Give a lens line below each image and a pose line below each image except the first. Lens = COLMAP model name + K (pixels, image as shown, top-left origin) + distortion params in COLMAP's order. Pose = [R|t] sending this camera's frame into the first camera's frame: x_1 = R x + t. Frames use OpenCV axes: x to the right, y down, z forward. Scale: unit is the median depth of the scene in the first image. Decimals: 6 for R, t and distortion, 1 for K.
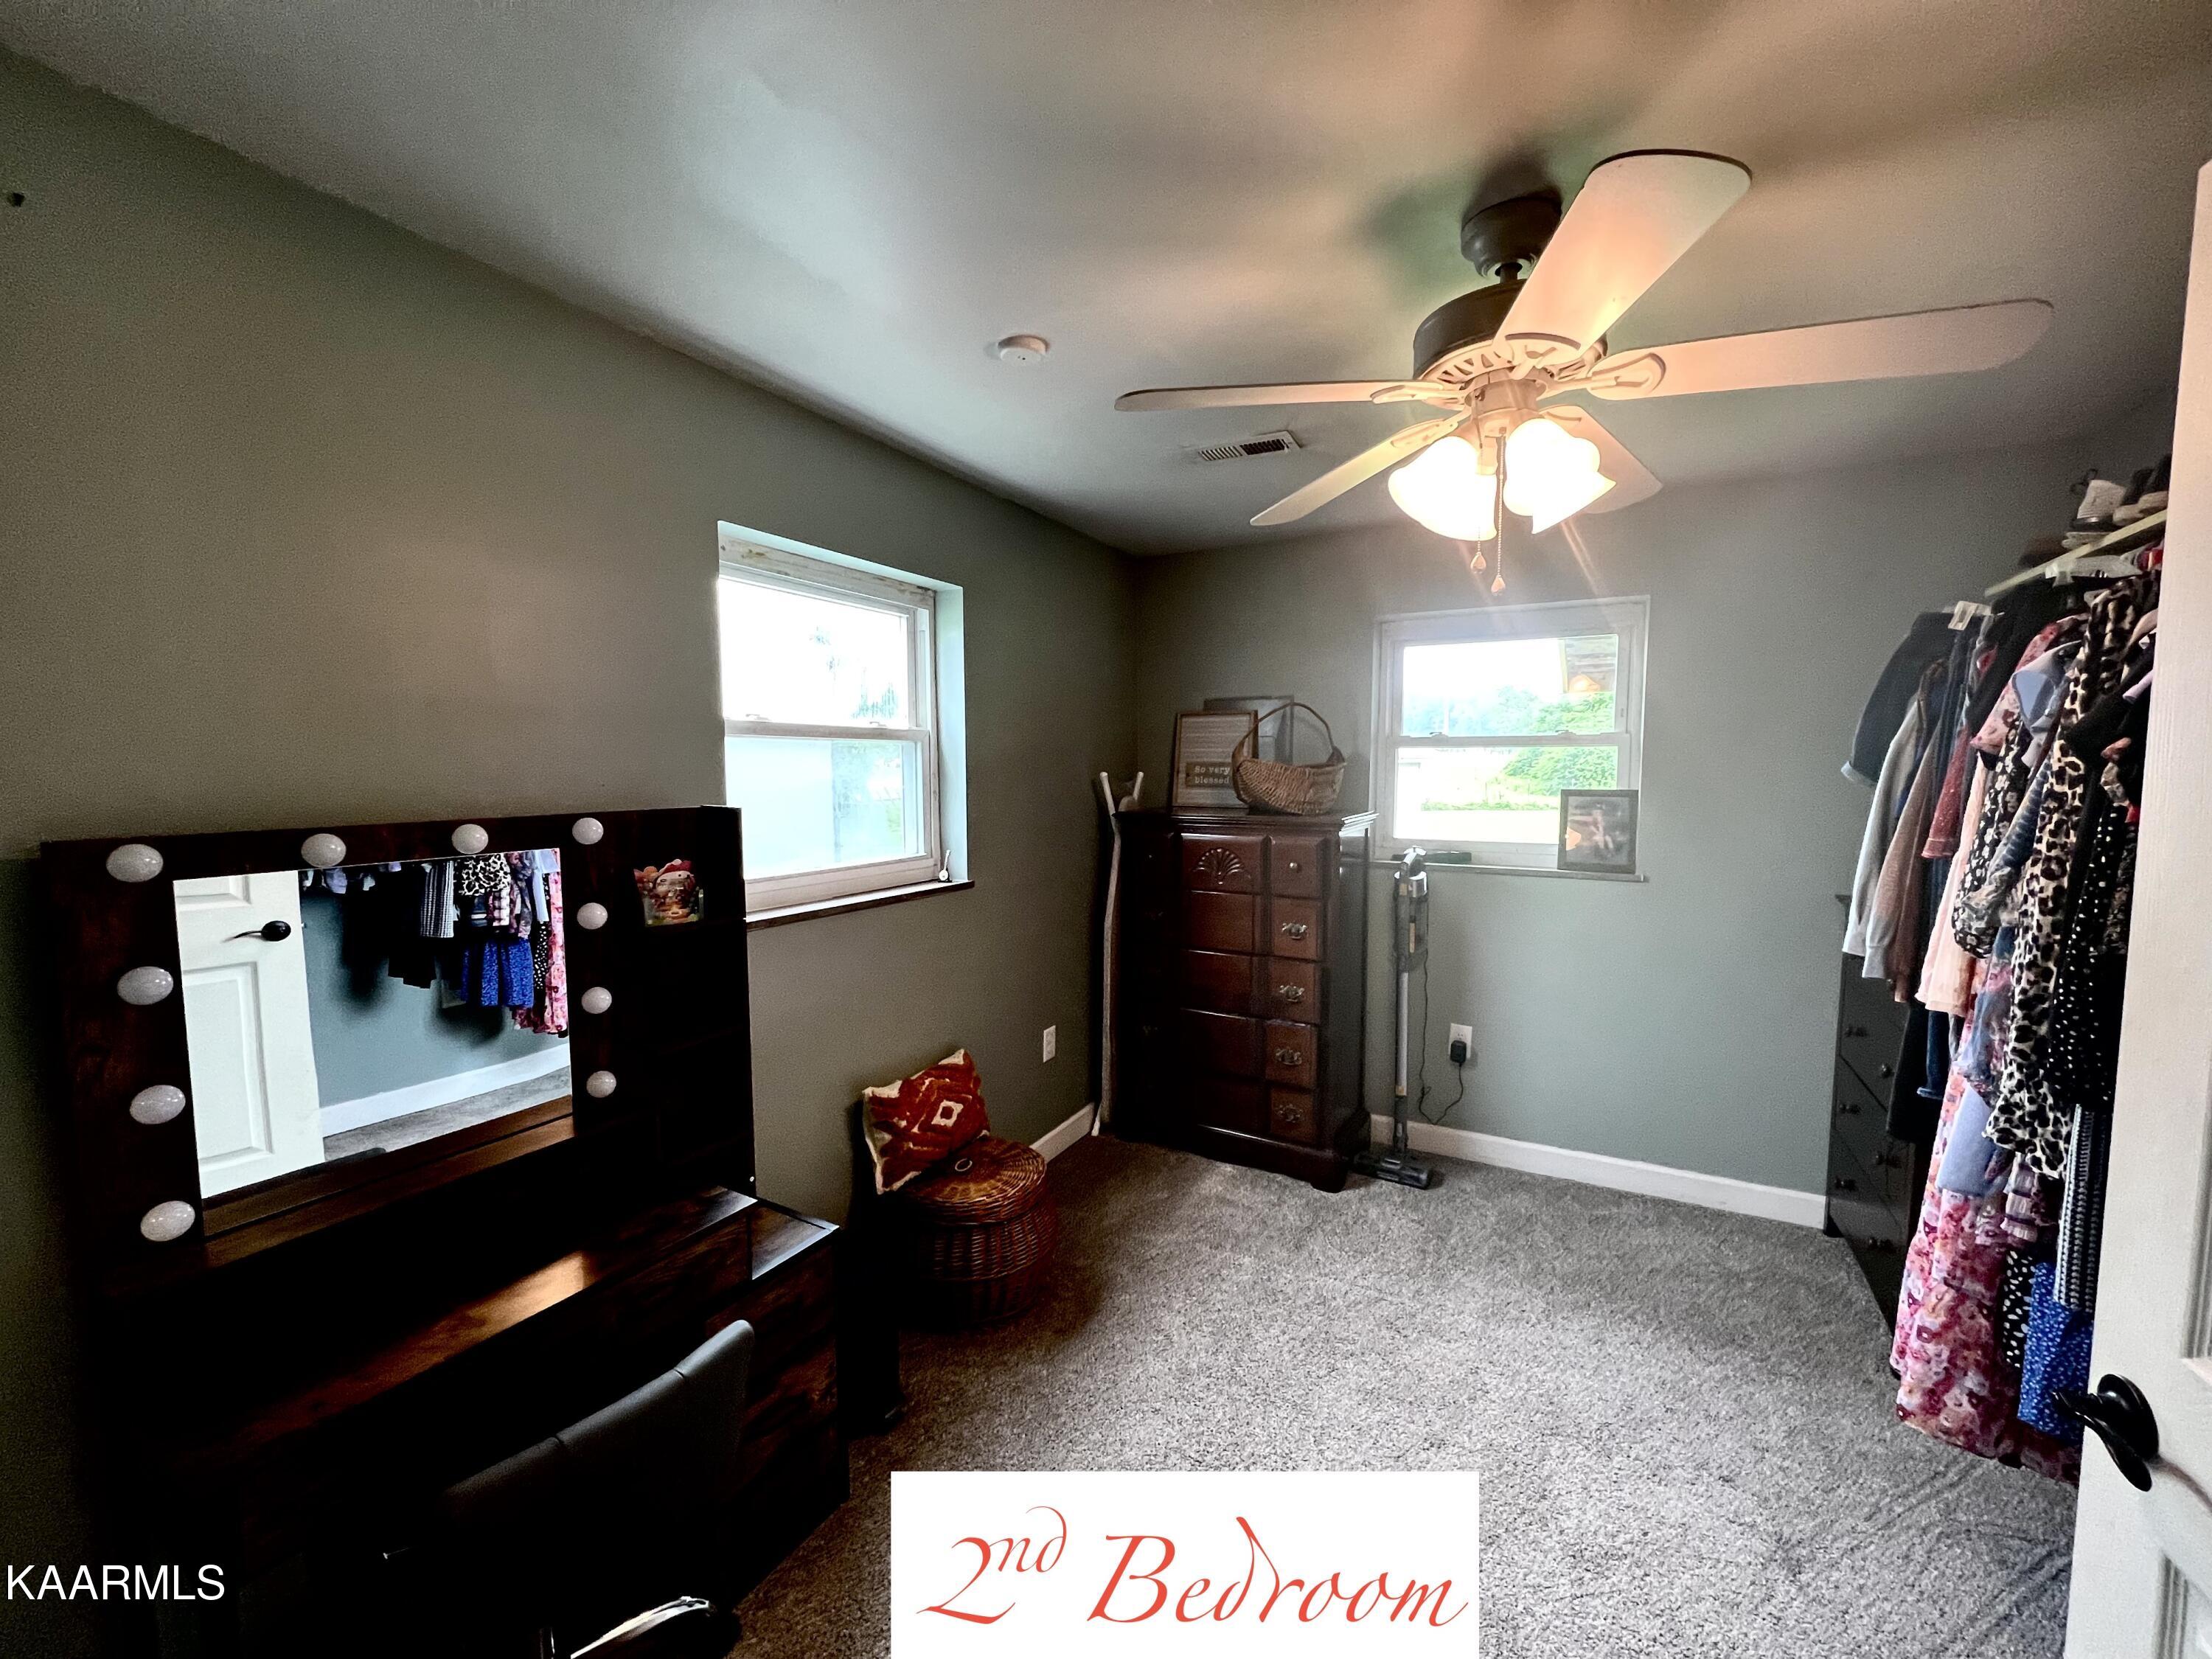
lens RADIAL K [[886.5, 0, 1101.4], [0, 886.5, 822.5], [0, 0, 1]] dist [0.003009, 0.000059]
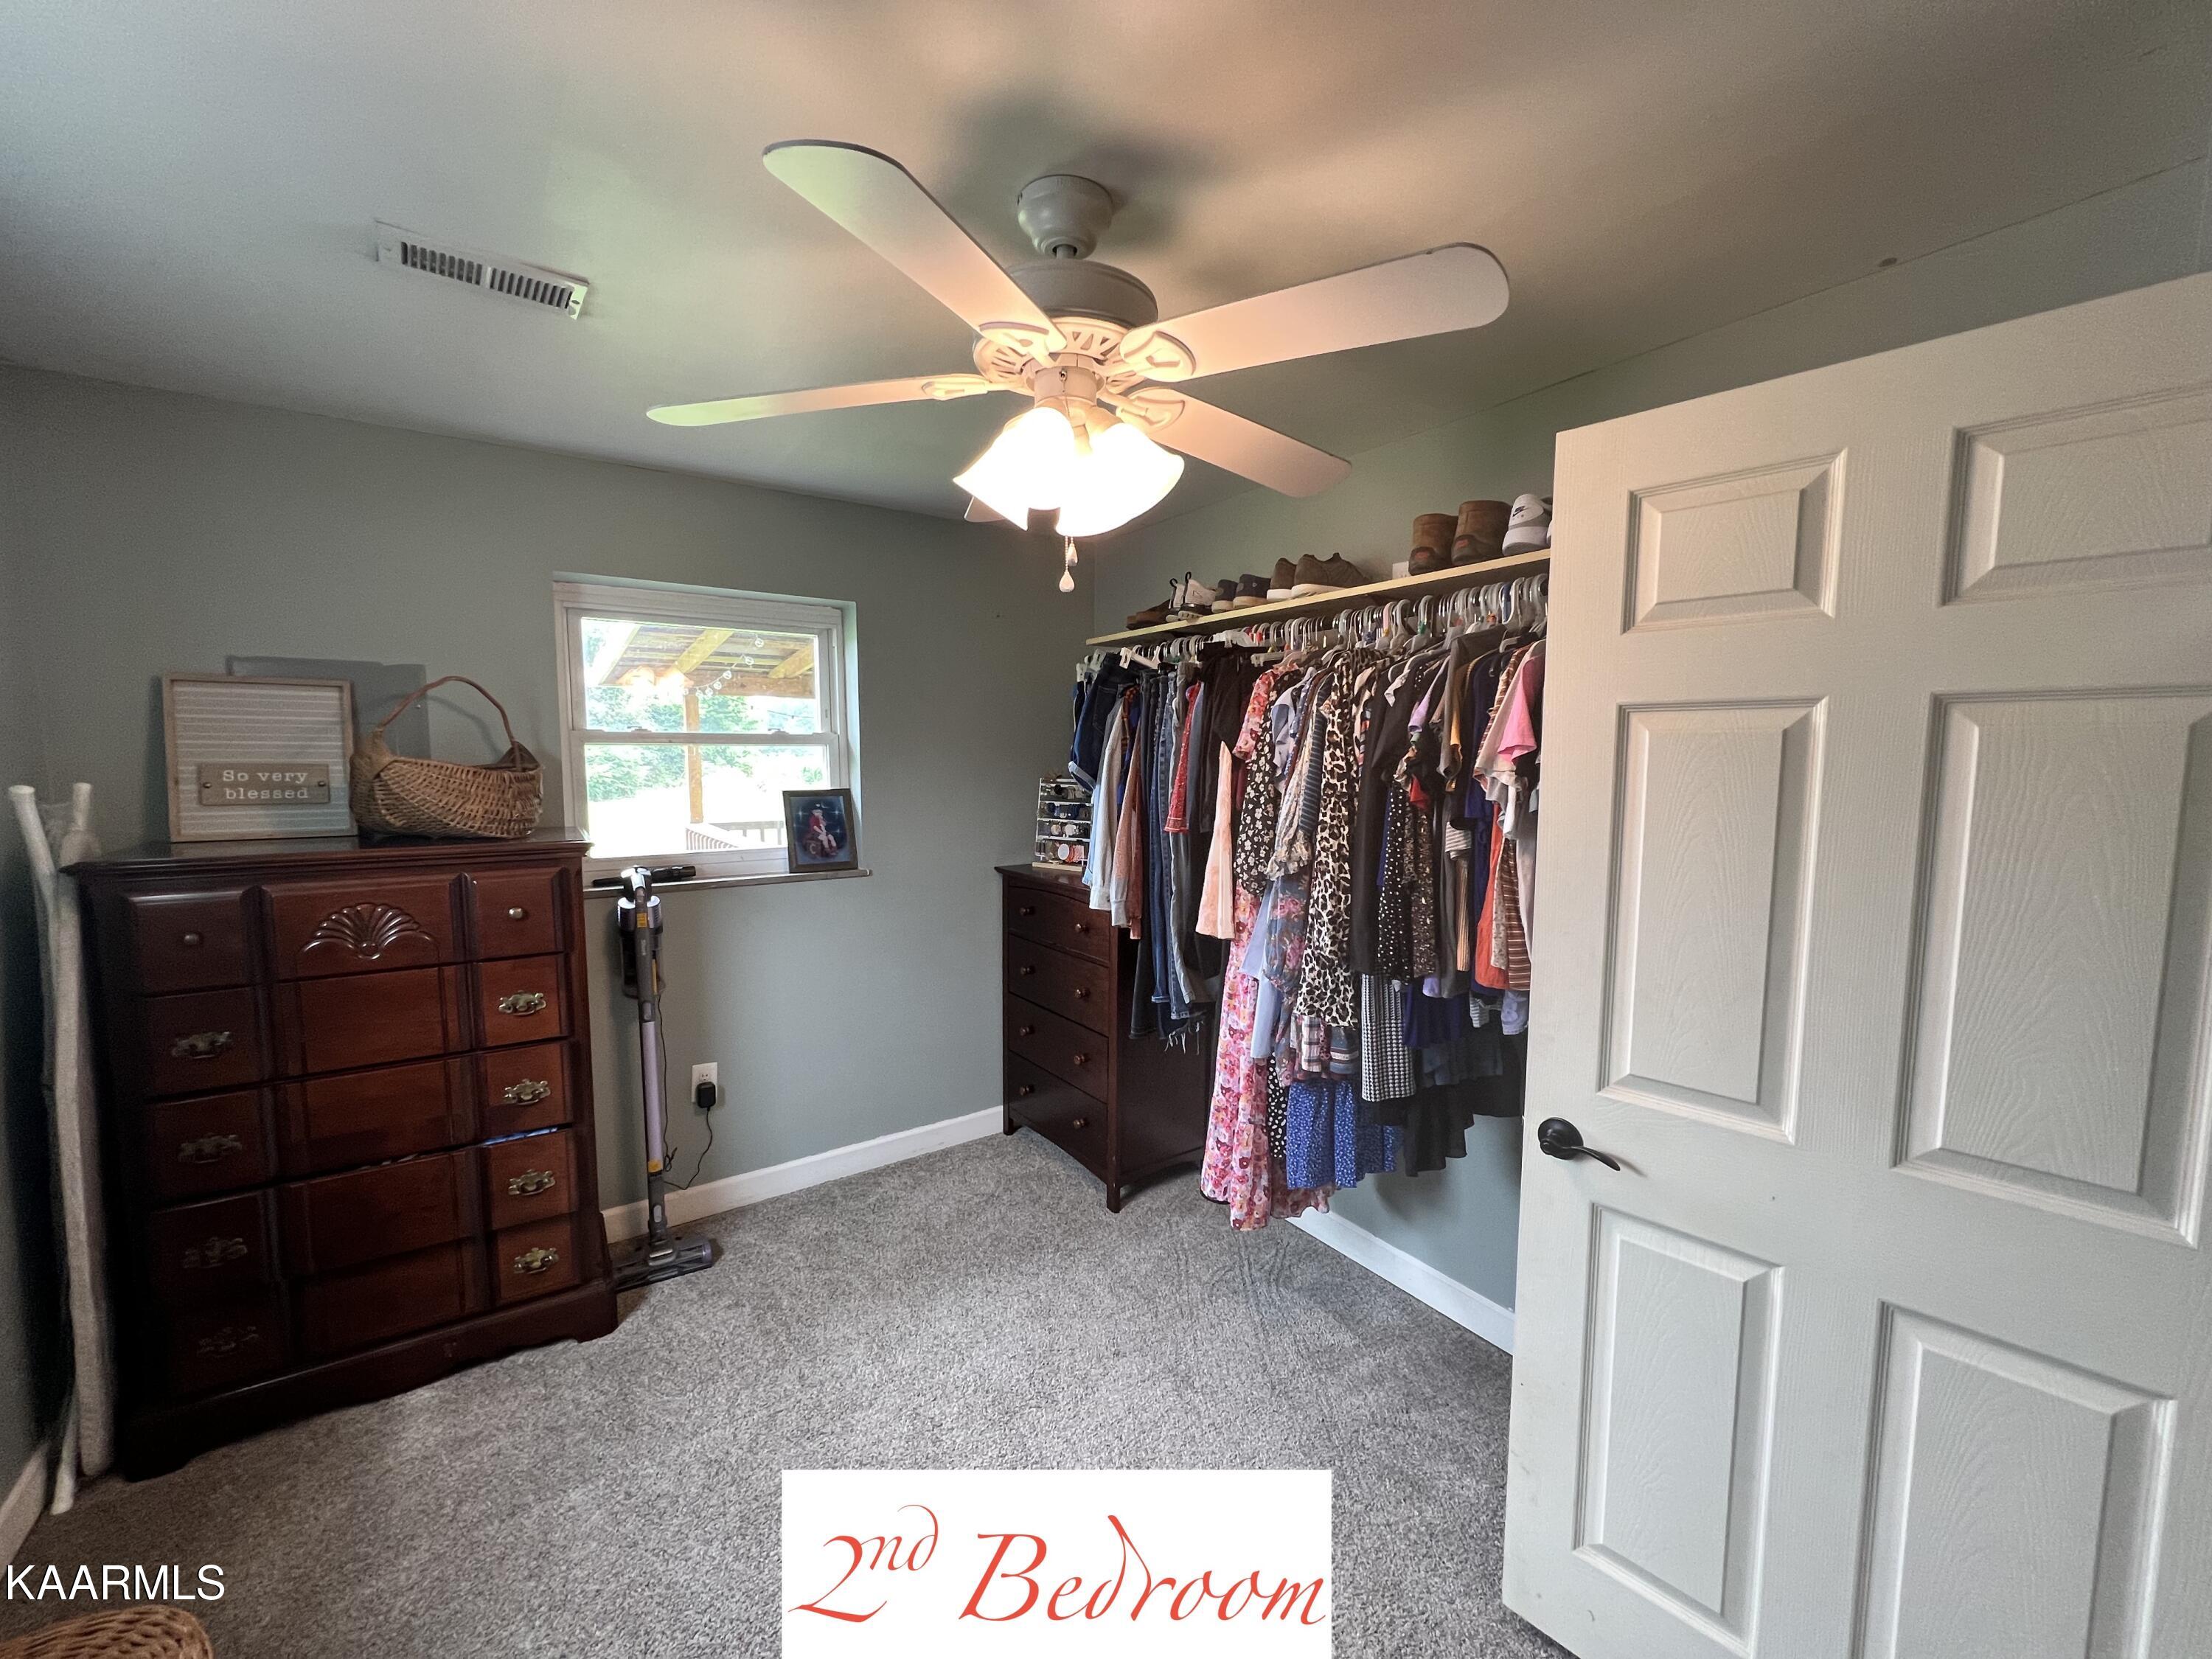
lens RADIAL K [[886.5, 0, 1100.0], [0, 886.5, 824.2], [0, 0, 1]] dist [0.003009, 0.000059]
pose [[0.433554, -0.068469, 0.898523, -0.208242], [0.061547, 0.997031, 0.046278, -0.024477], [-0.899023, 0.035238, 0.436481, 0.278837]]
